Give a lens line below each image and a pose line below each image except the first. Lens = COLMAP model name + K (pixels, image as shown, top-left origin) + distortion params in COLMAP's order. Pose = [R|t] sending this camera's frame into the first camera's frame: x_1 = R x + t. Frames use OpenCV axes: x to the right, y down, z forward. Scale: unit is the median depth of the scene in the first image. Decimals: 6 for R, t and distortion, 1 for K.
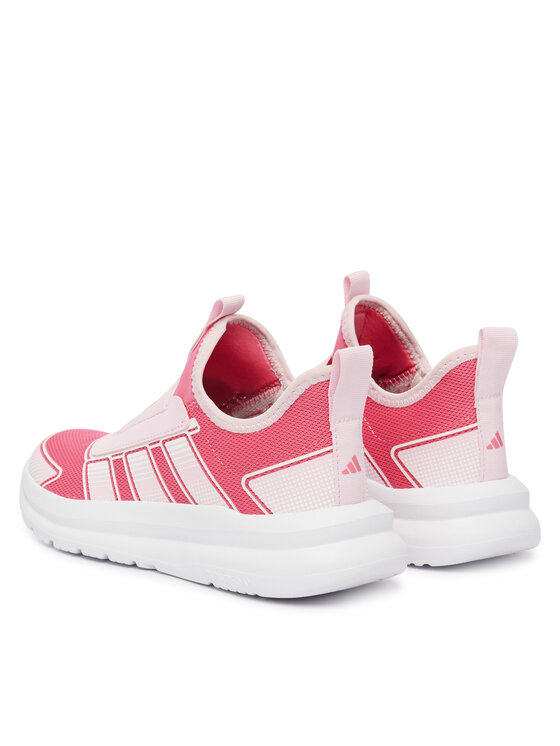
lens RADIAL K [[1653.4, 0, 280.0], [0, 1653.4, 373.0], [0, 0, 1]] dist [-0.082195, -0.009400]
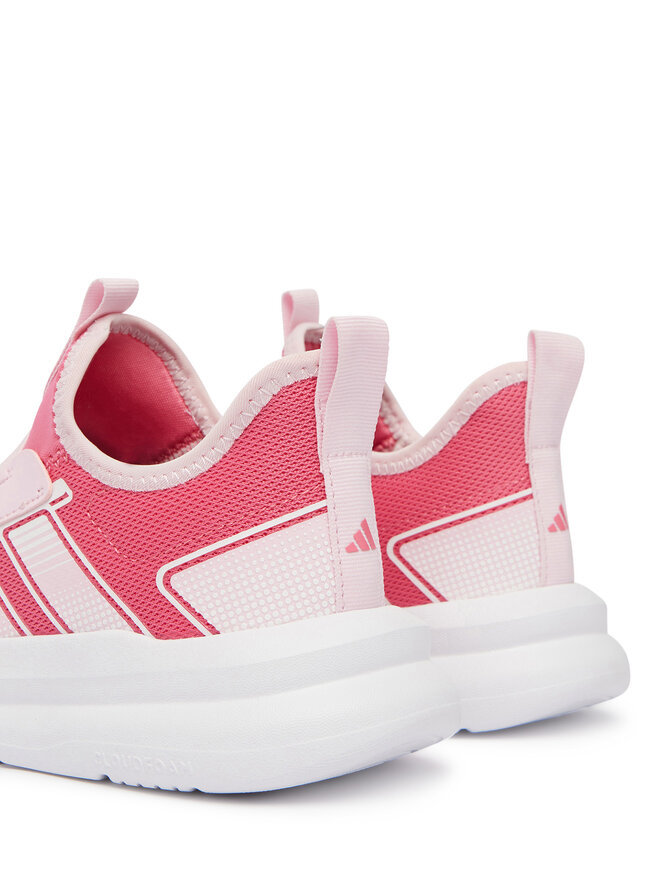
lens RADIAL K [[1662.1, 0, 330.0], [0, 1662.1, 440.0], [0, 0, 1]] dist [-0.058589, -0.008126]
pose [[0.990525, -0.034268, 0.132989, -0.034792], [0.047276, 0.994265, -0.095927, 0.069578], [-0.128939, 0.101305, 0.986464, 0.421719]]
